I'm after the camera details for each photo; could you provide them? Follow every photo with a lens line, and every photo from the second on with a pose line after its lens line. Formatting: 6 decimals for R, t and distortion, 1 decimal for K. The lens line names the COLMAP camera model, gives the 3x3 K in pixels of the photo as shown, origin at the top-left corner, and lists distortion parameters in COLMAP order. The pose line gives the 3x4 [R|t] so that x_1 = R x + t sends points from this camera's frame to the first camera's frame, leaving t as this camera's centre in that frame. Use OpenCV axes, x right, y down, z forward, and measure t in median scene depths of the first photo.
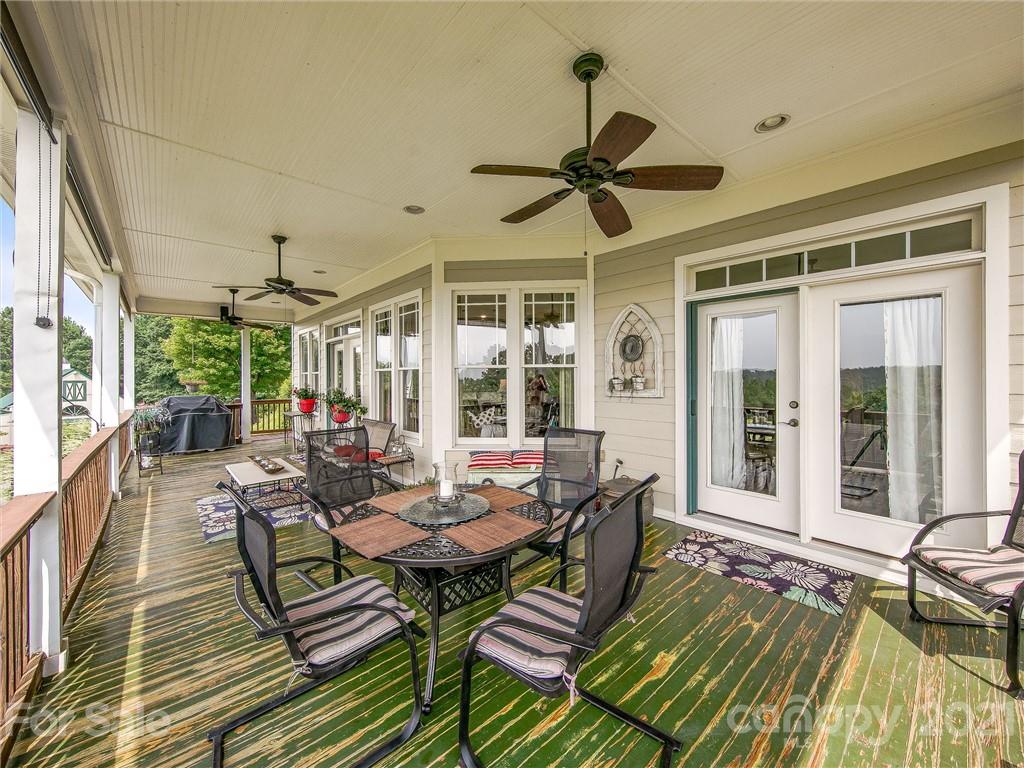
lens RADIAL K [[395.1, 0, 515.3], [0, 395.1, 374.6], [0, 0, 1]] dist [0.002497, 0.000024]
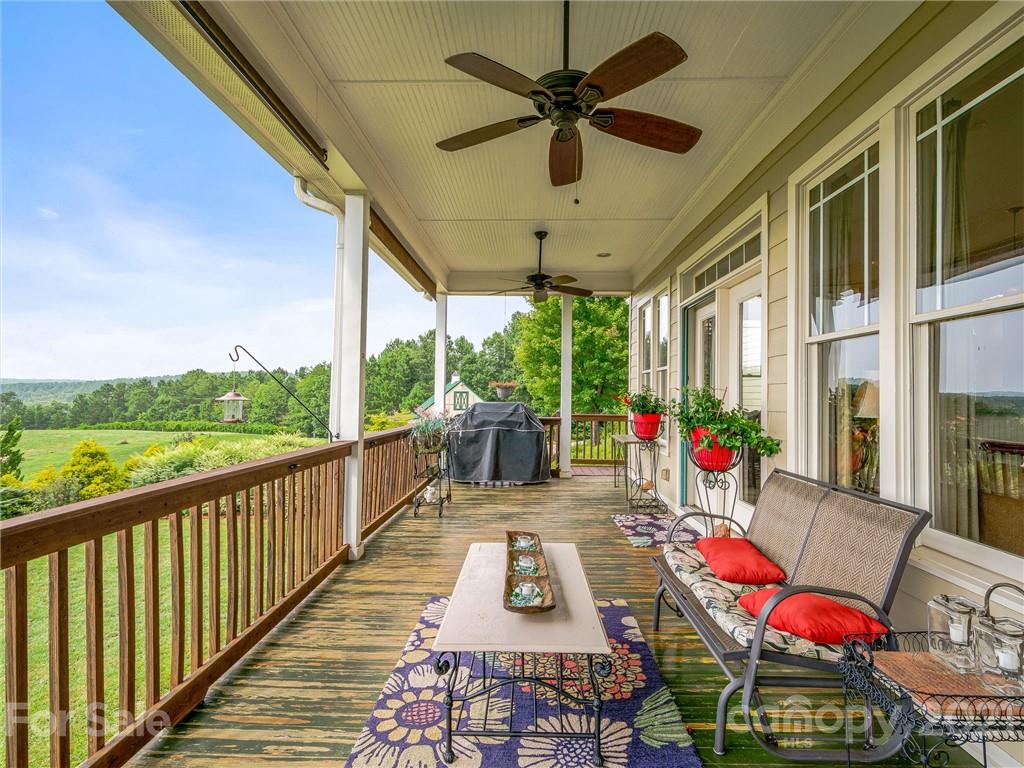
lens RADIAL K [[507.9, 0, 515.3], [0, 507.9, 388.0], [0, 0, 1]] dist [0.002964, 0.000230]
pose [[0.724169, 0.007518, -0.689581, -0.180940], [-0.013433, 0.999905, -0.003206, 0.031512], [0.689492, 0.011585, 0.724201, 0.379124]]
